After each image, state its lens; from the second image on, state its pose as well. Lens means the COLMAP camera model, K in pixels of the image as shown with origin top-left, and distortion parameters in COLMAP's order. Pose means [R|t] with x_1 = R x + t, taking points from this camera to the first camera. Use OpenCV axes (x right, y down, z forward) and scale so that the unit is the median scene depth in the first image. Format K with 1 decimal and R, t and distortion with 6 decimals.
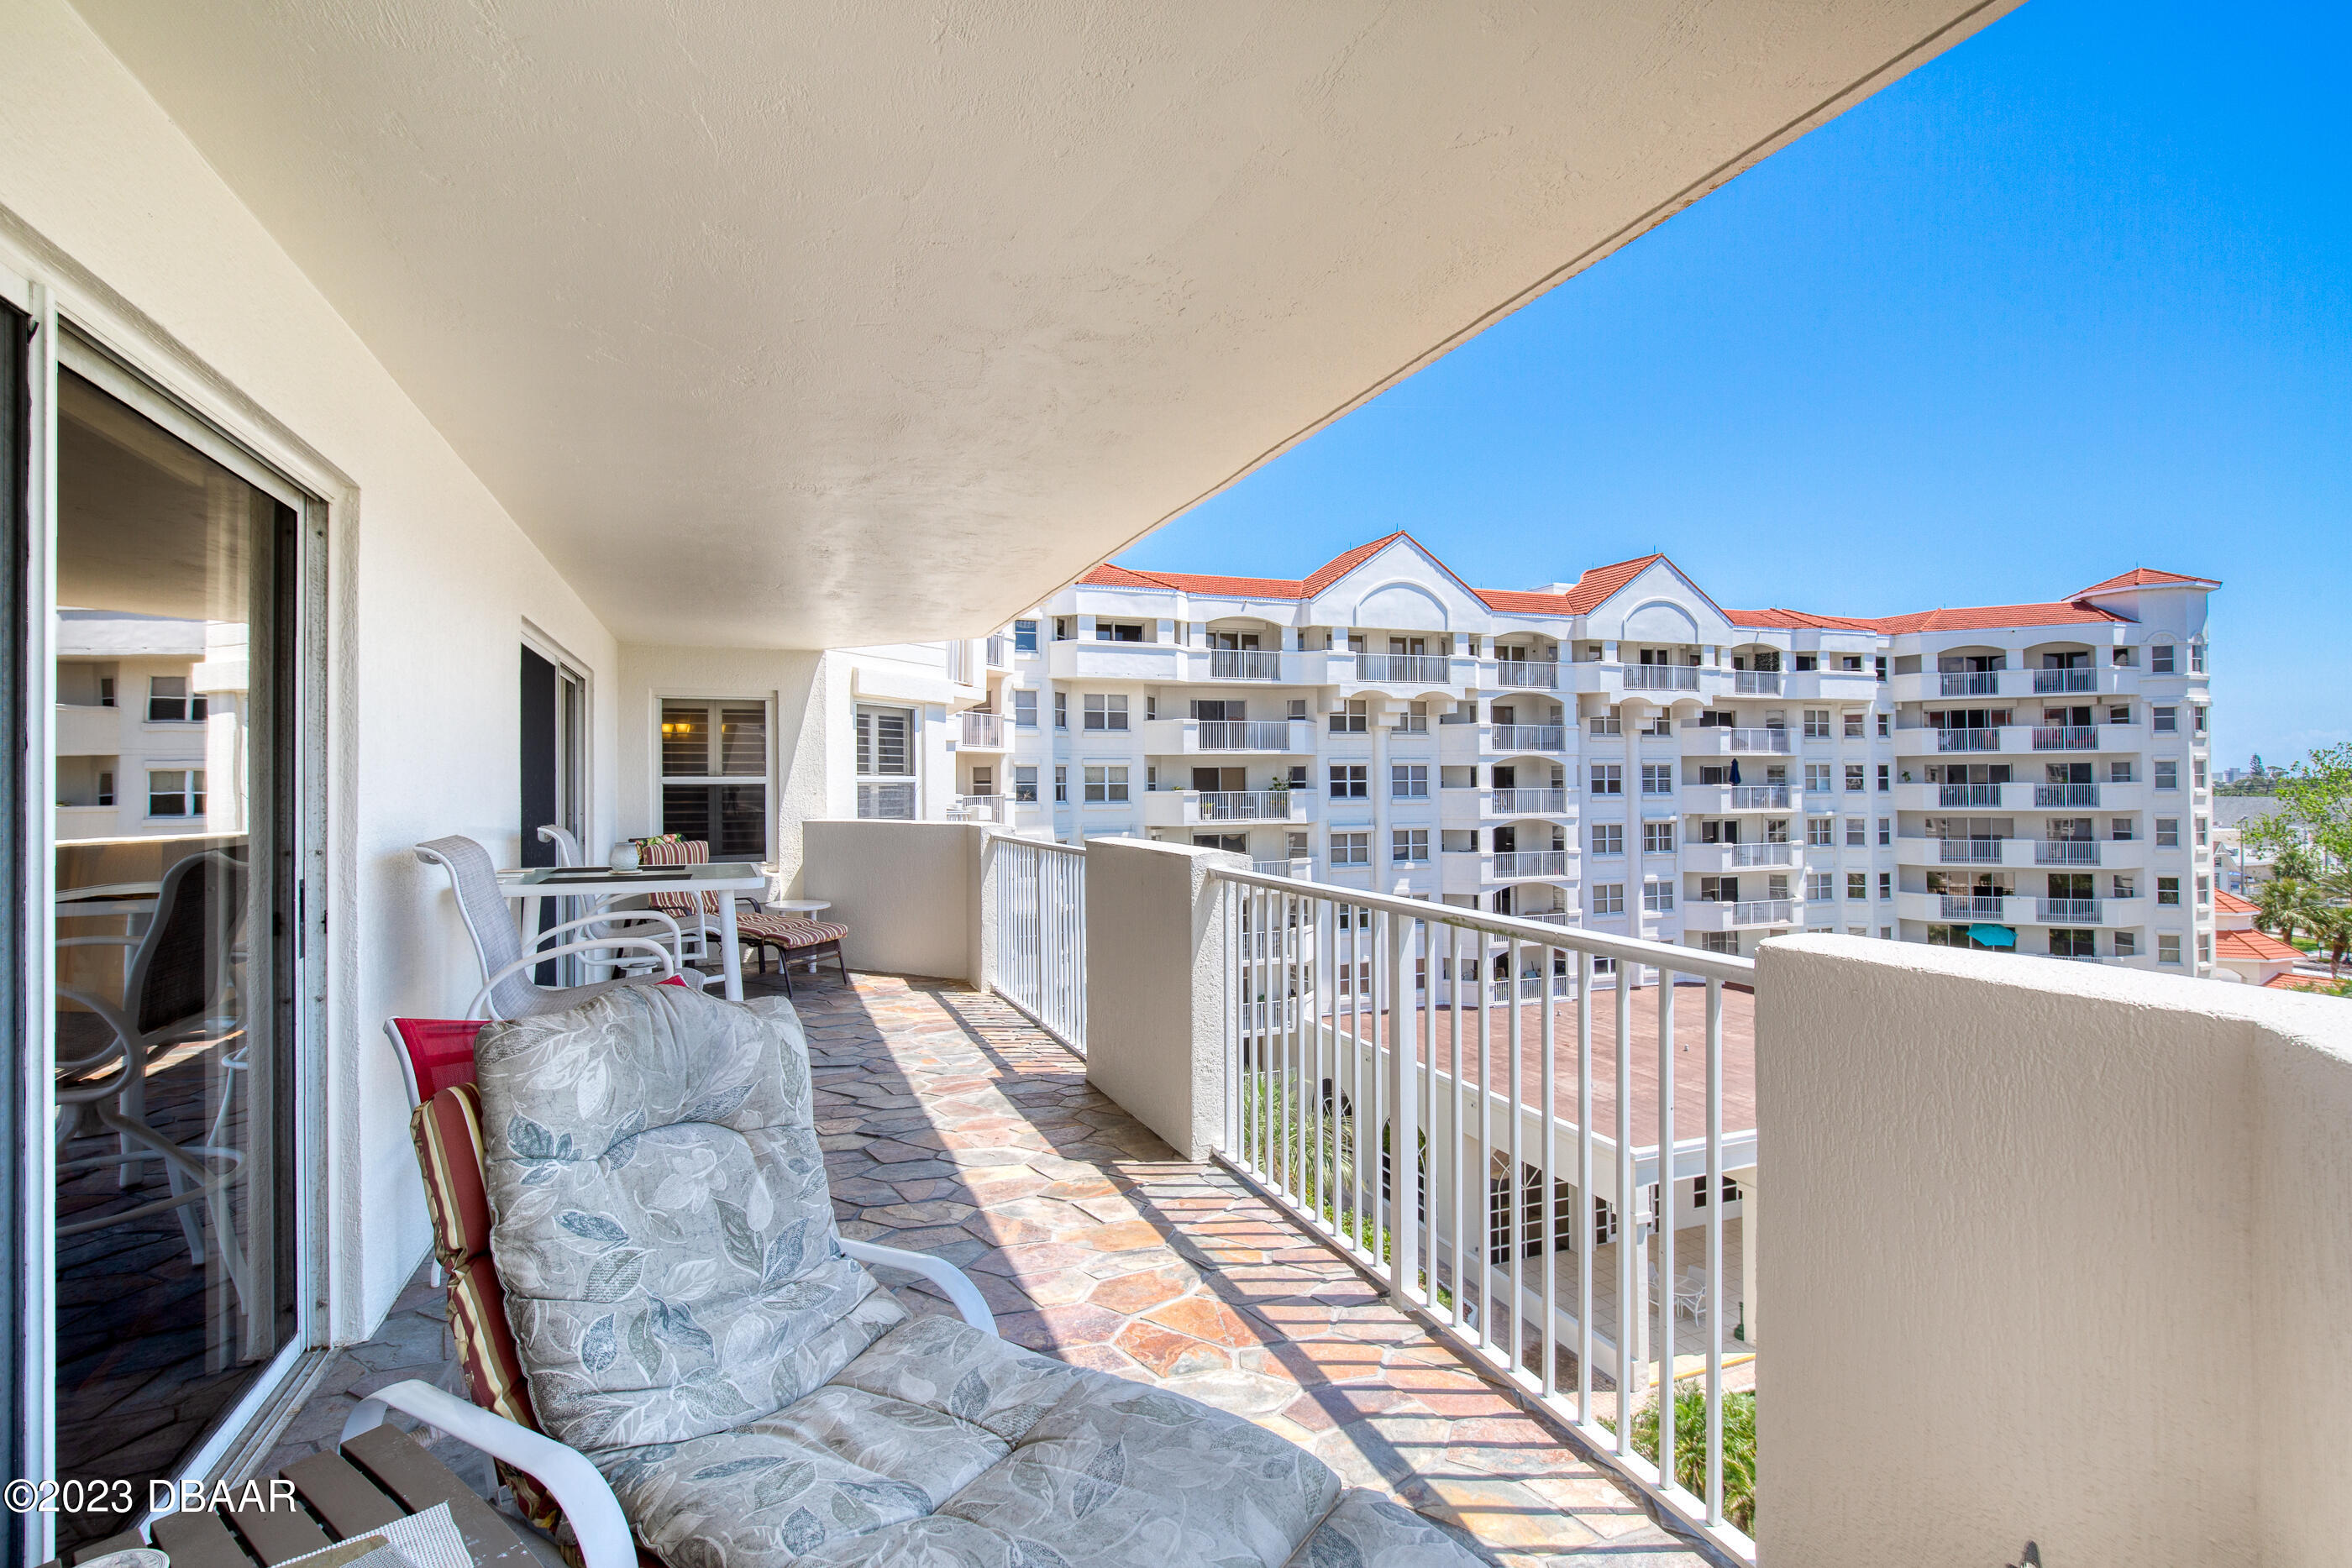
lens RADIAL K [[1082.0, 0, 1168.2], [0, 1082.0, 782.8], [0, 0, 1]] dist [-0.013966, 0.005472]
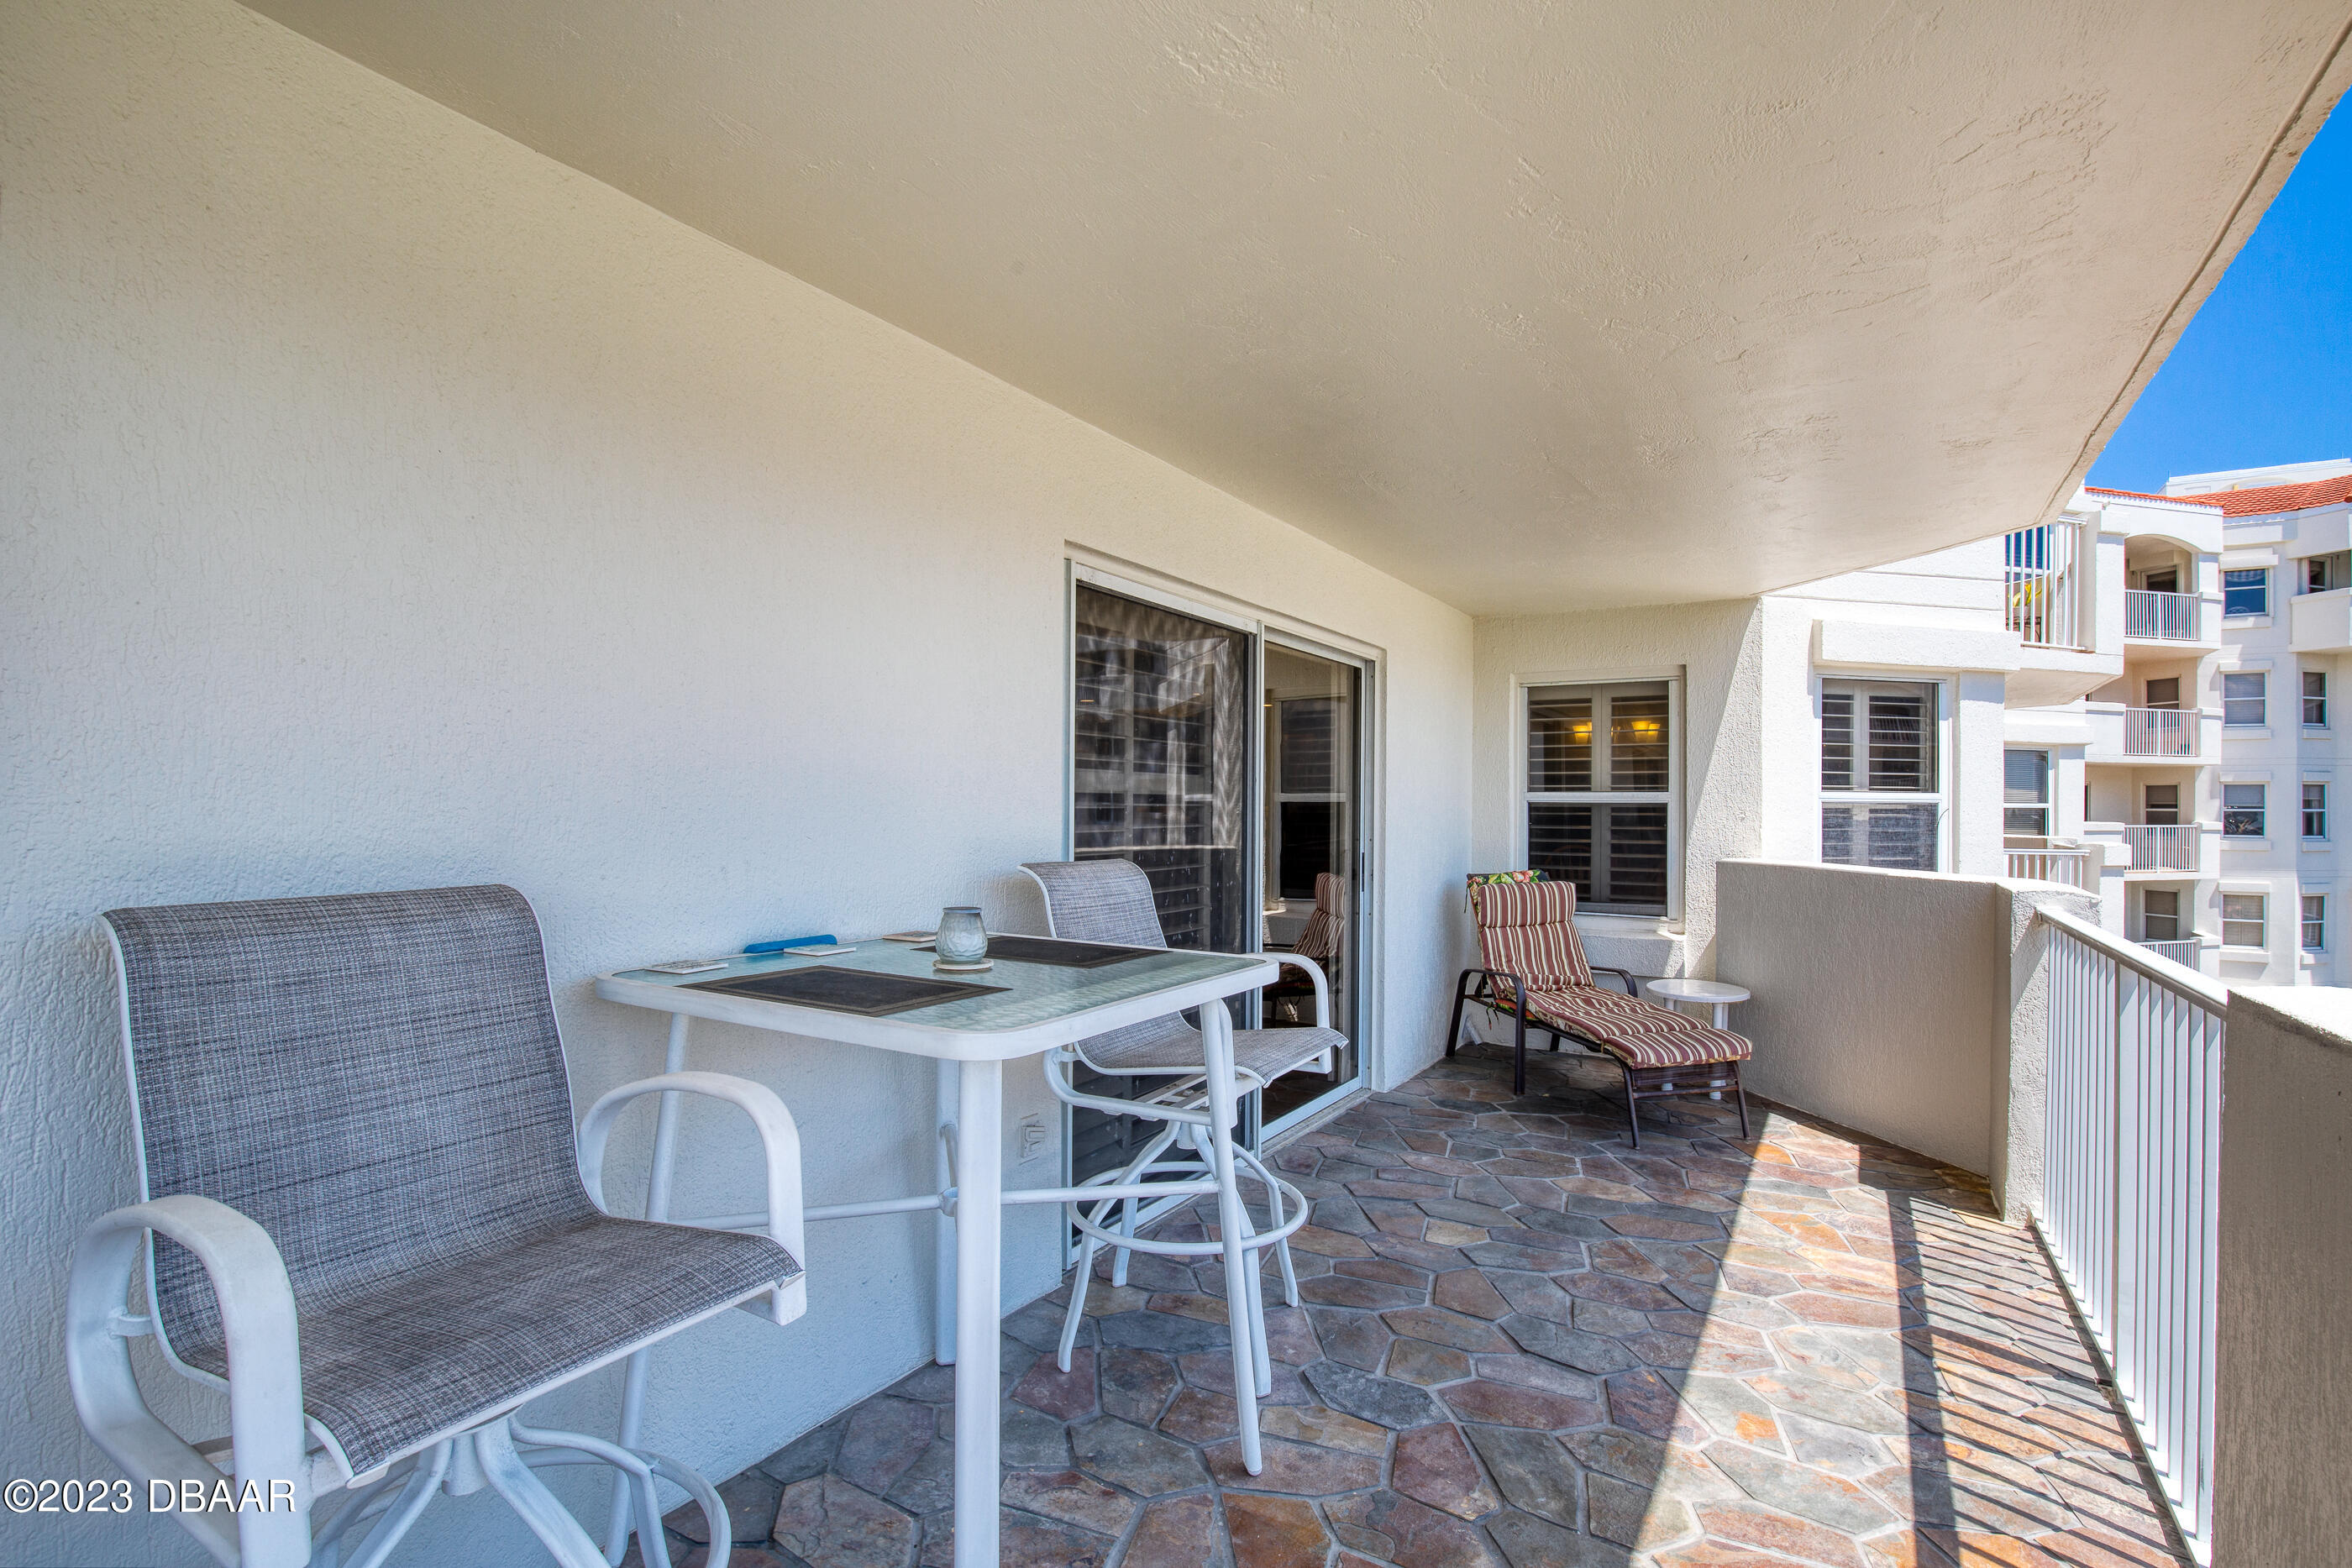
lens RADIAL K [[1082.0, 0, 1262.8], [0, 1082.0, 822.7], [0, 0, 1]] dist [-0.013966, 0.005472]
pose [[0.637162, 0.023041, -0.770385, -0.002544], [-0.009463, 0.999712, 0.022073, 0.000183], [0.770672, -0.006774, 0.637196, 0.091925]]
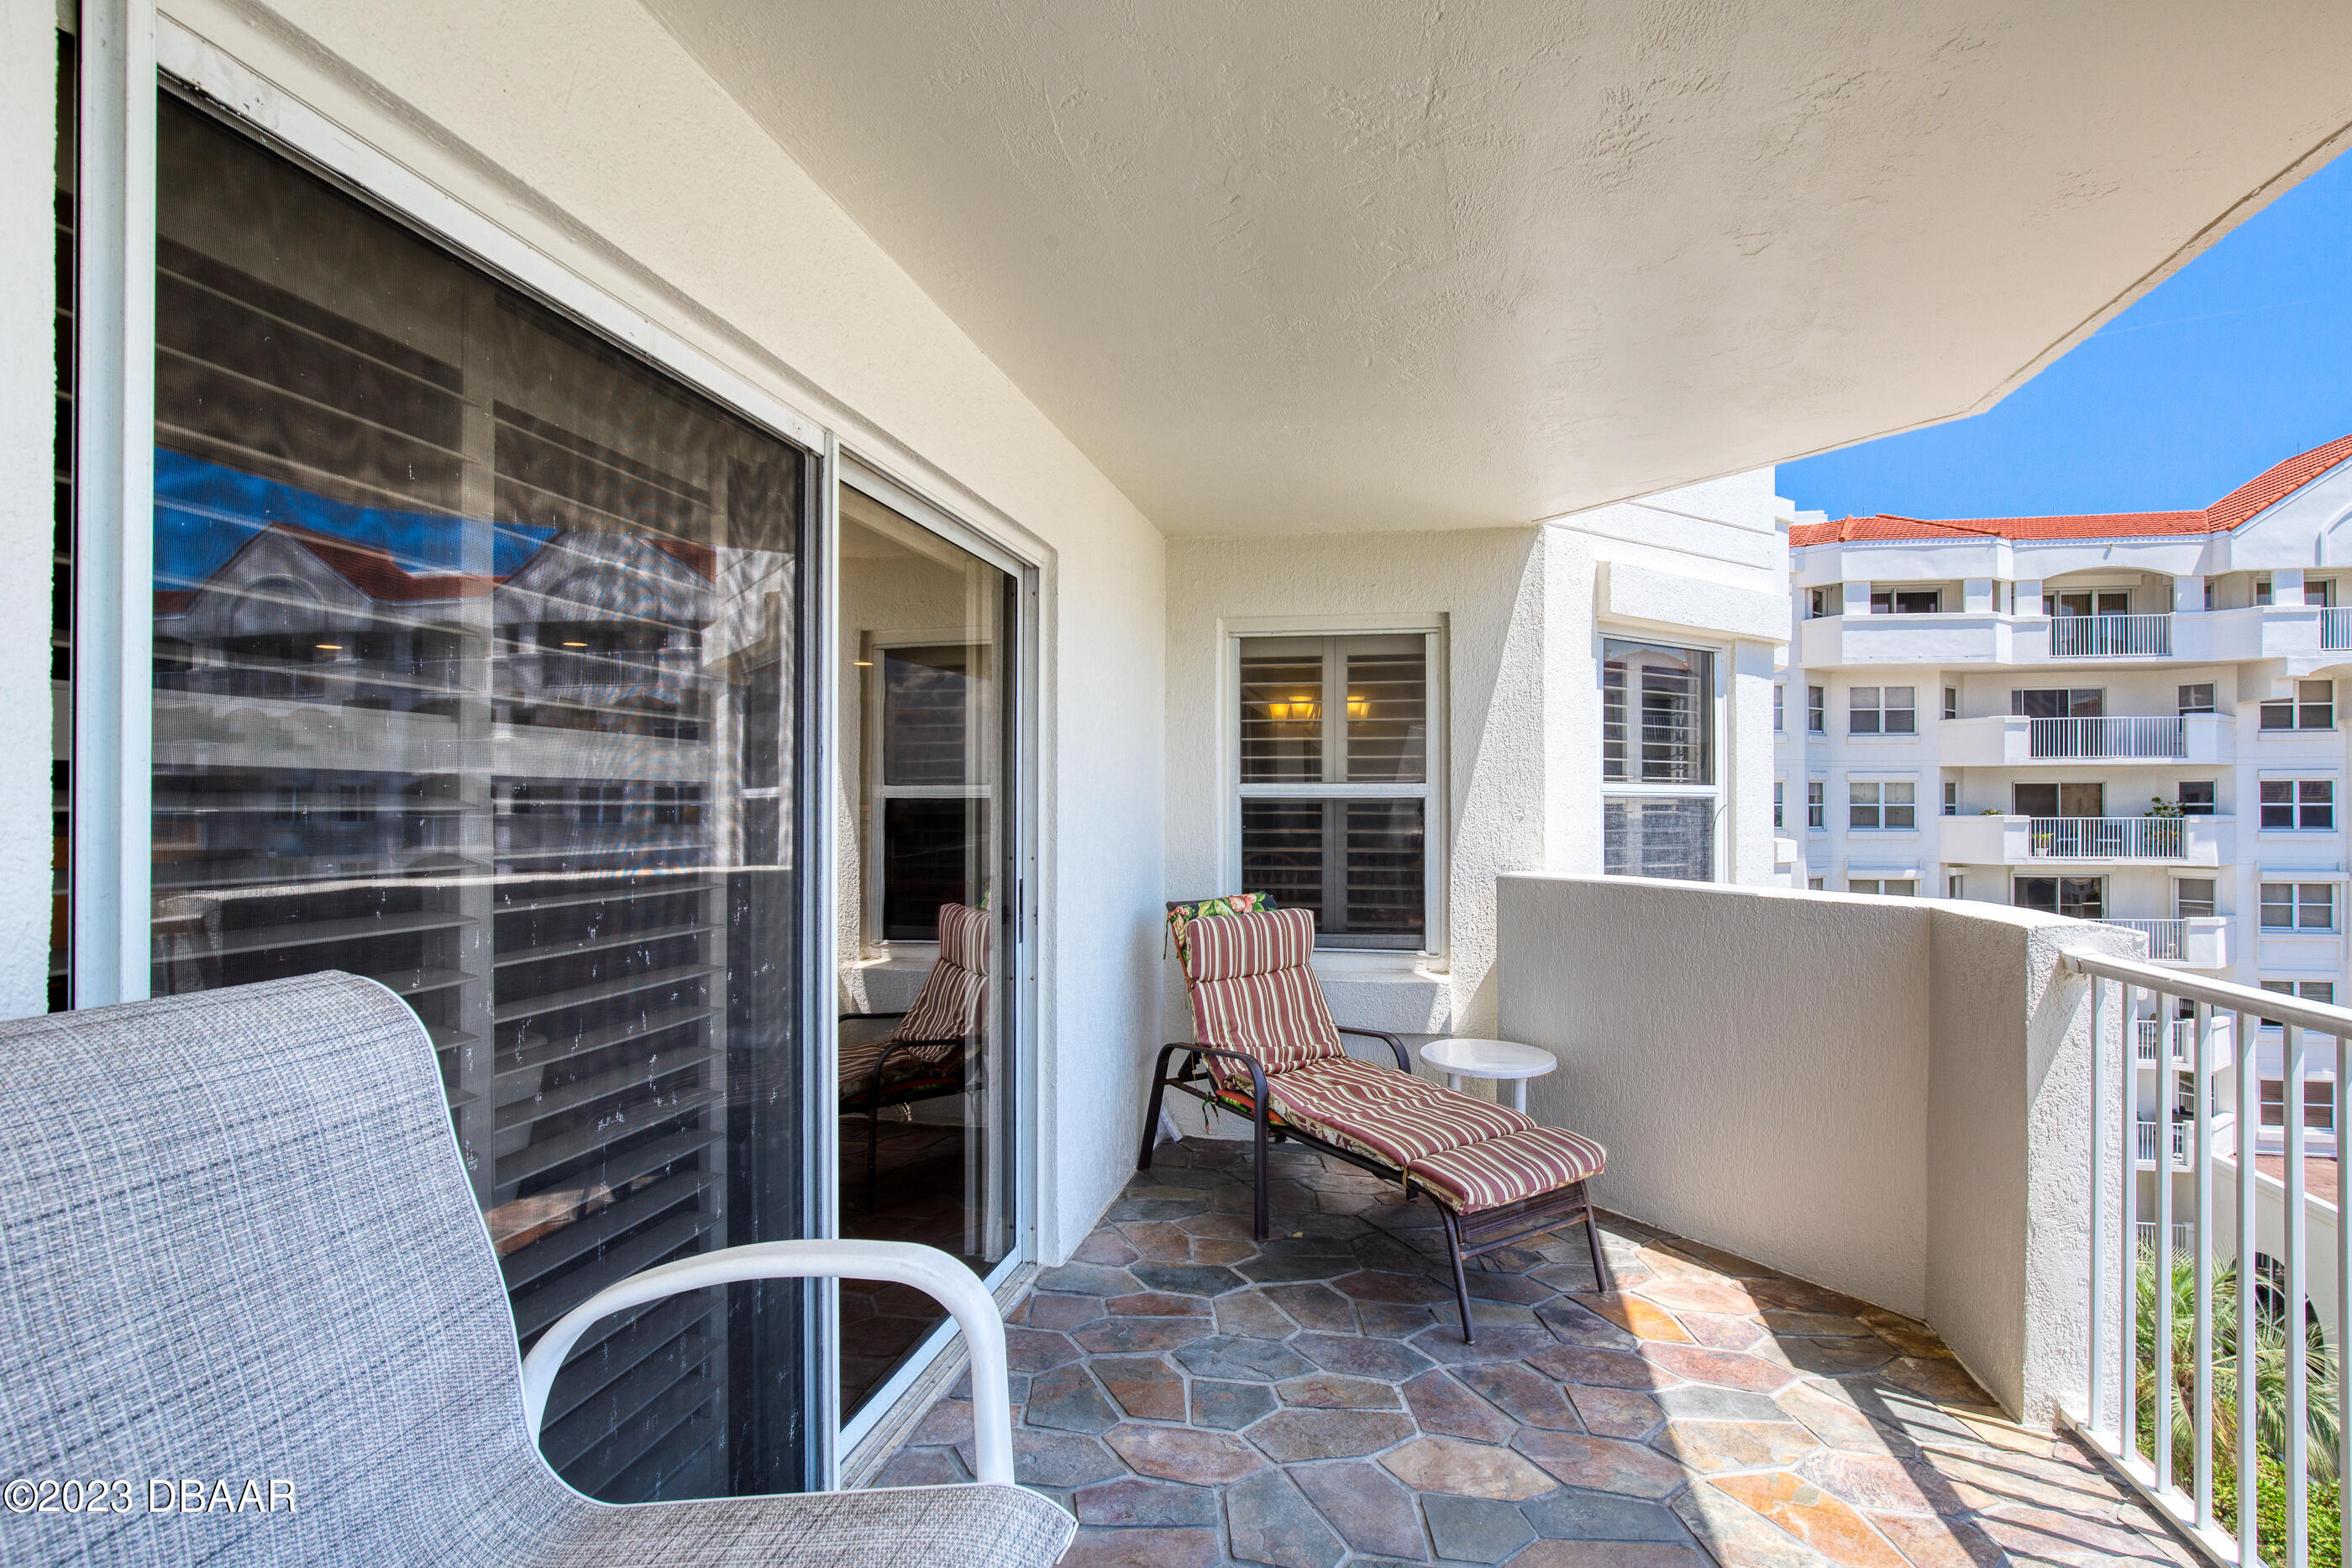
lens RADIAL K [[1082.0, 0, 1214.2], [0, 1082.0, 808.4], [0, 0, 1]] dist [-0.013966, 0.005472]
pose [[0.840432, 0.009219, -0.541838, -0.045065], [-0.006307, 0.999954, 0.007230, 0.000688], [0.541880, -0.002659, 0.840452, 0.129388]]
